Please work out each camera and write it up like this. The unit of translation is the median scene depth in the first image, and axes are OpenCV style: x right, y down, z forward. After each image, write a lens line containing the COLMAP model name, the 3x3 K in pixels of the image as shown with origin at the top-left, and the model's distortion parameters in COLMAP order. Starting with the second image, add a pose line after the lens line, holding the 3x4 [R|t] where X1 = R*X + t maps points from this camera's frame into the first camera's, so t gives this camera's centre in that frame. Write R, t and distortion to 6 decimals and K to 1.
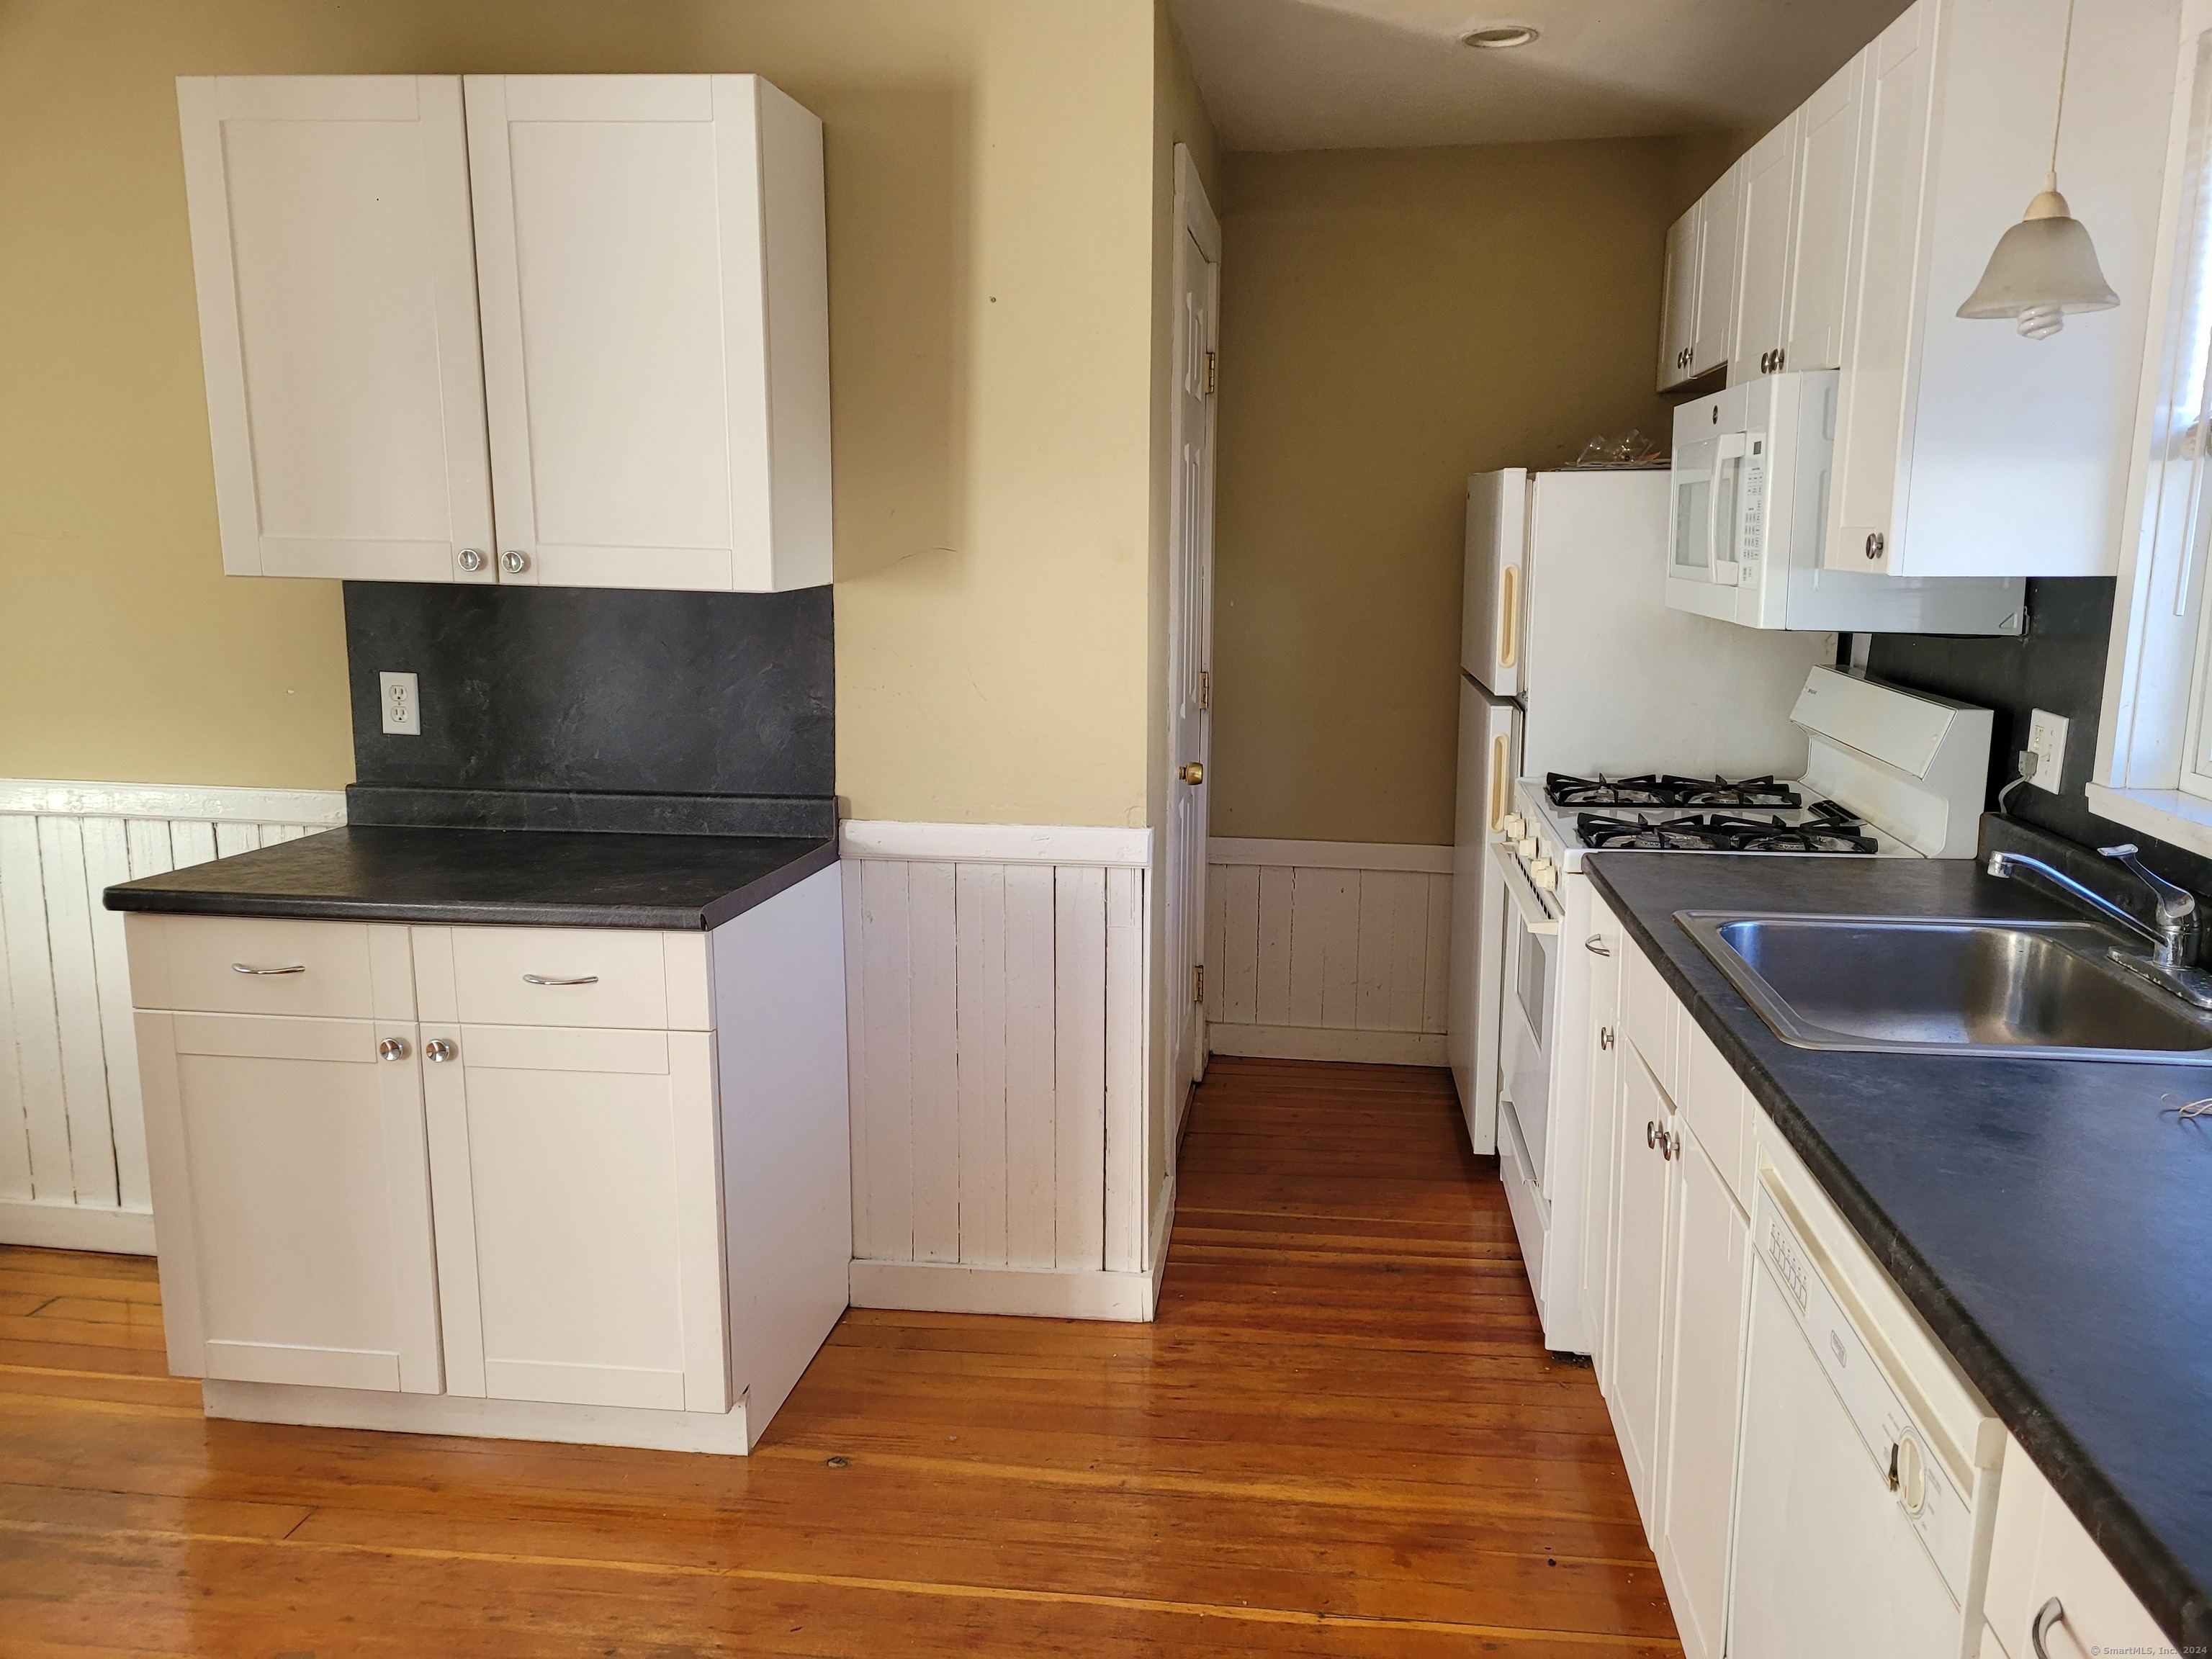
lens RADIAL K [[1644.8, 0, 1129.1], [0, 1644.8, 830.3], [0, 0, 1]] dist [0.064826, -0.050552]
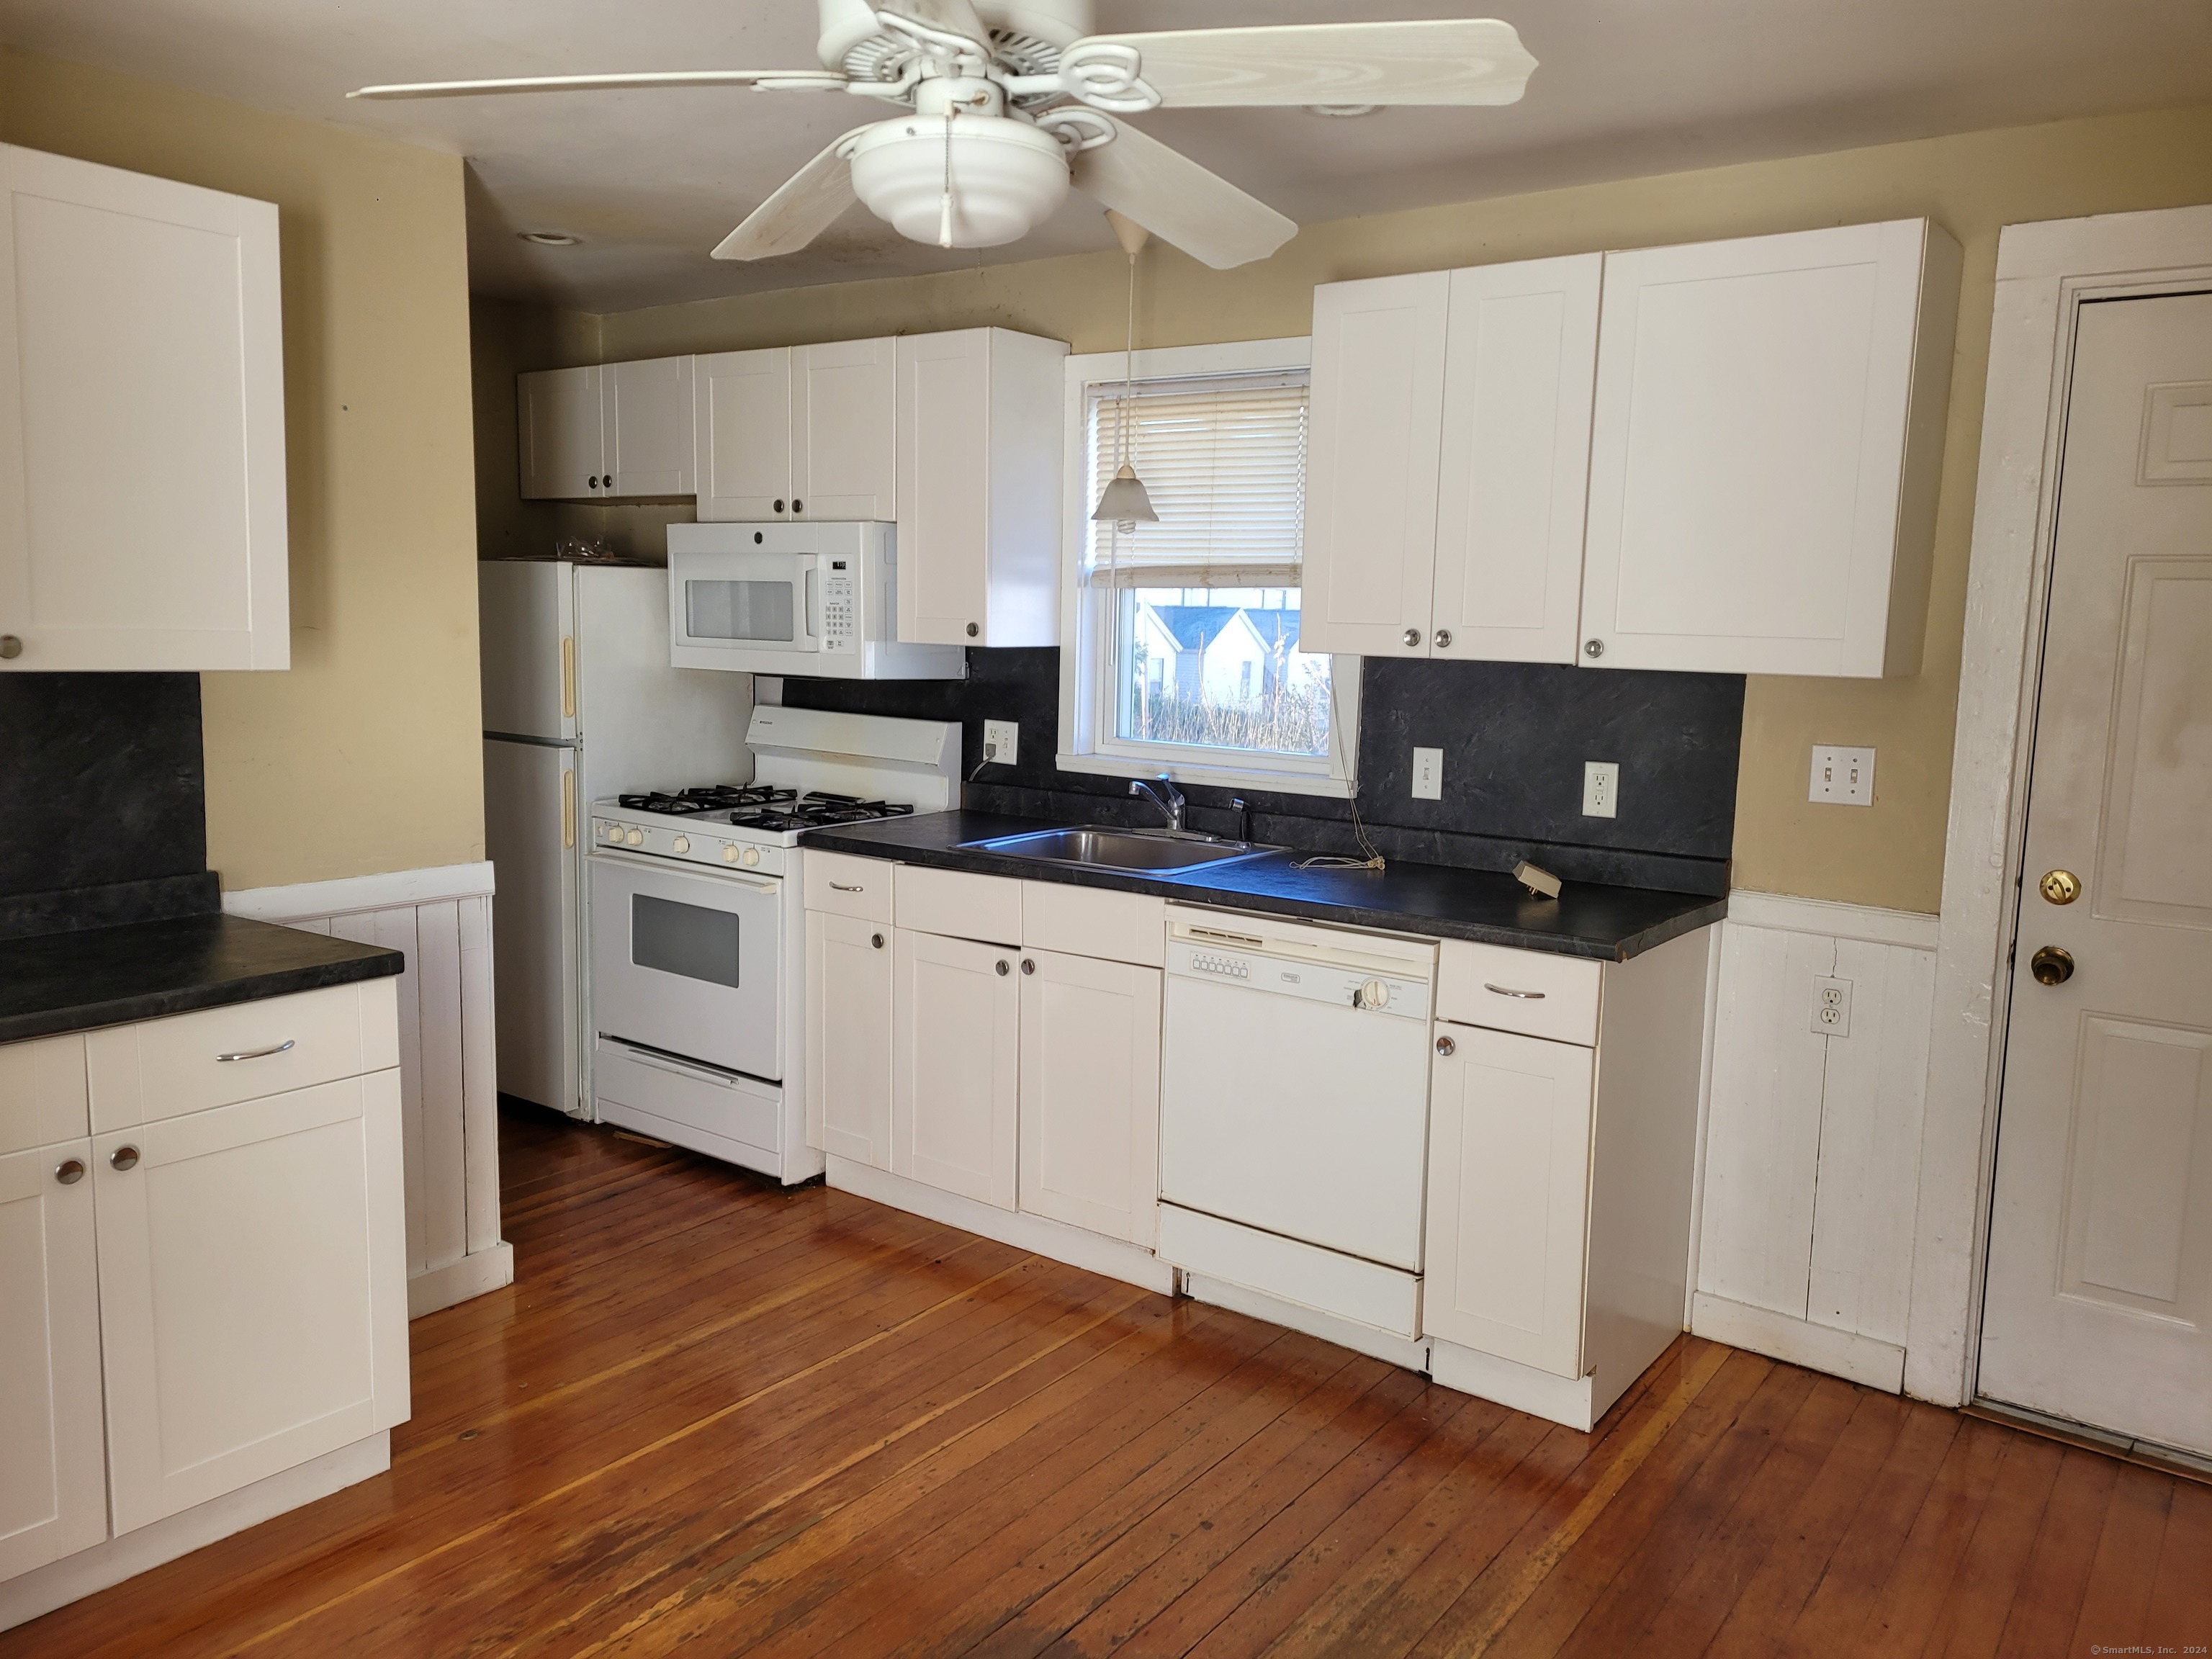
lens RADIAL K [[1644.8, 0, 1105.6], [0, 1644.8, 816.2], [0, 0, 1]] dist [0.064826, -0.050552]
pose [[0.498168, -0.101533, 0.861116, -1.491899], [0.137470, 0.989808, 0.037179, -0.030926], [-0.856114, 0.099856, 0.507048, 0.023214]]
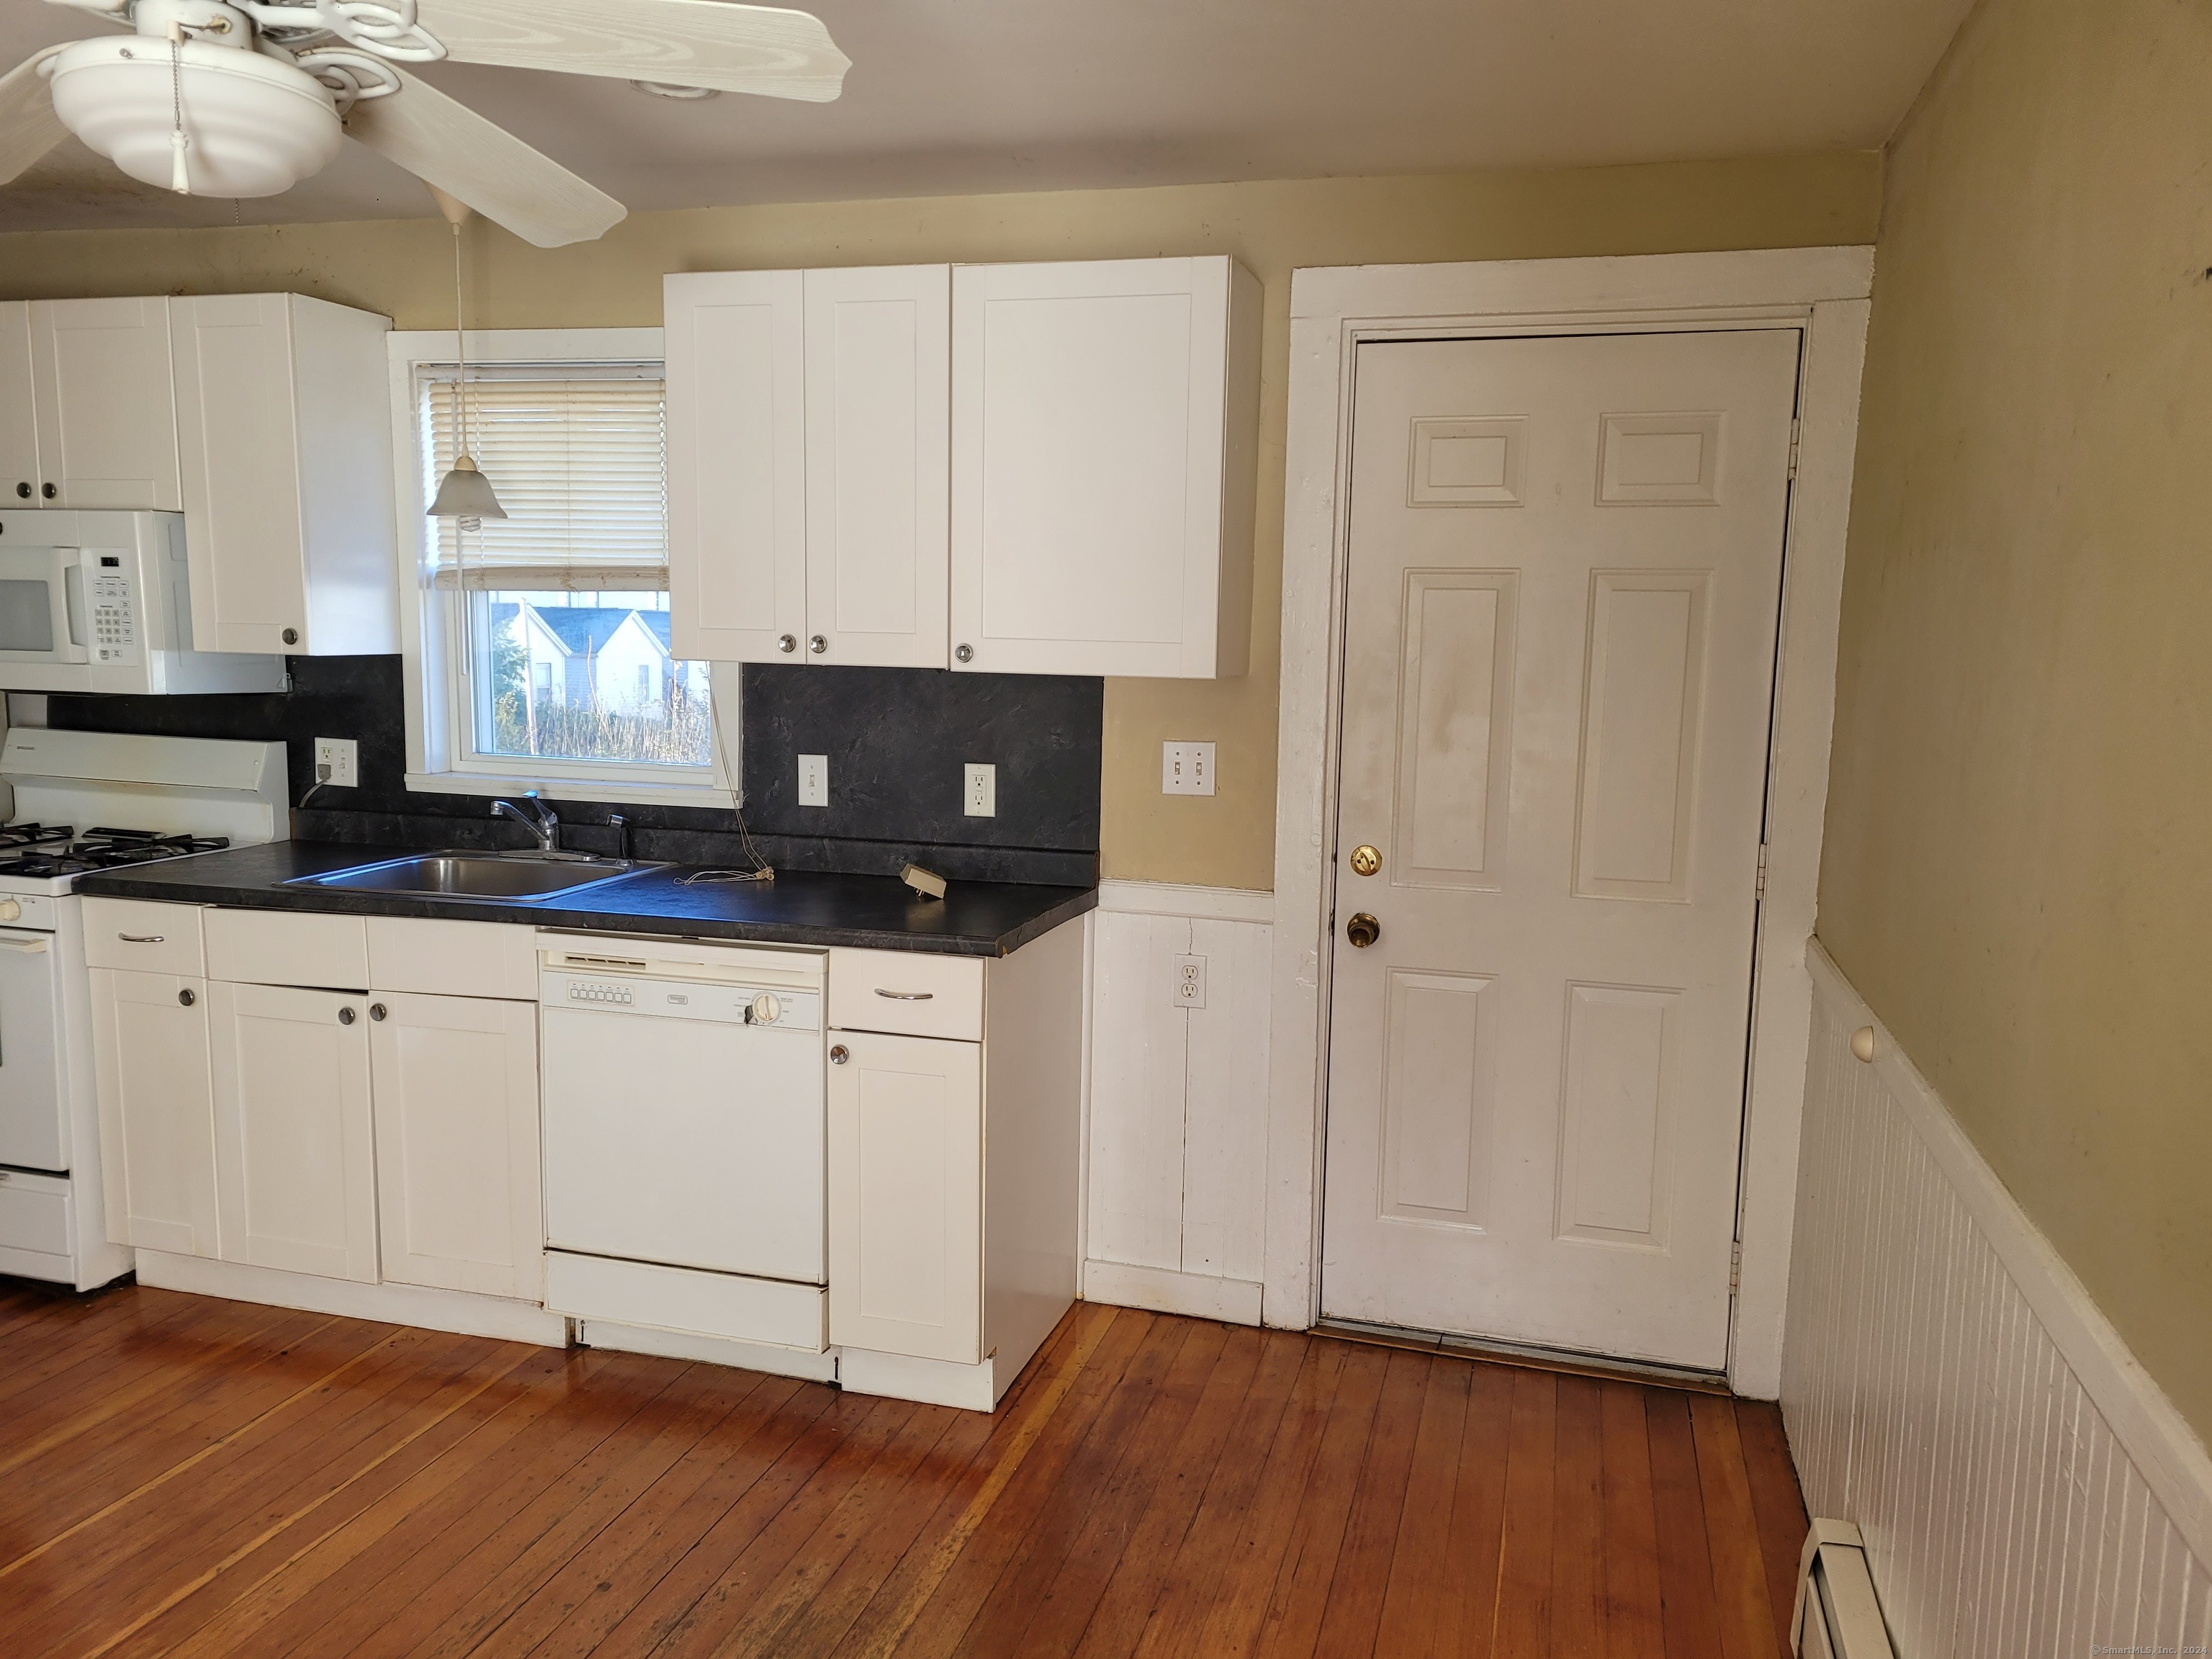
lens RADIAL K [[1644.8, 0, 1110.9], [0, 1644.8, 843.1], [0, 0, 1]] dist [0.064826, -0.050552]
pose [[0.161465, -0.131885, 0.978026, -1.453938], [0.162298, 0.981085, 0.105503, -0.031276], [-0.973441, 0.141697, 0.179816, 0.001321]]
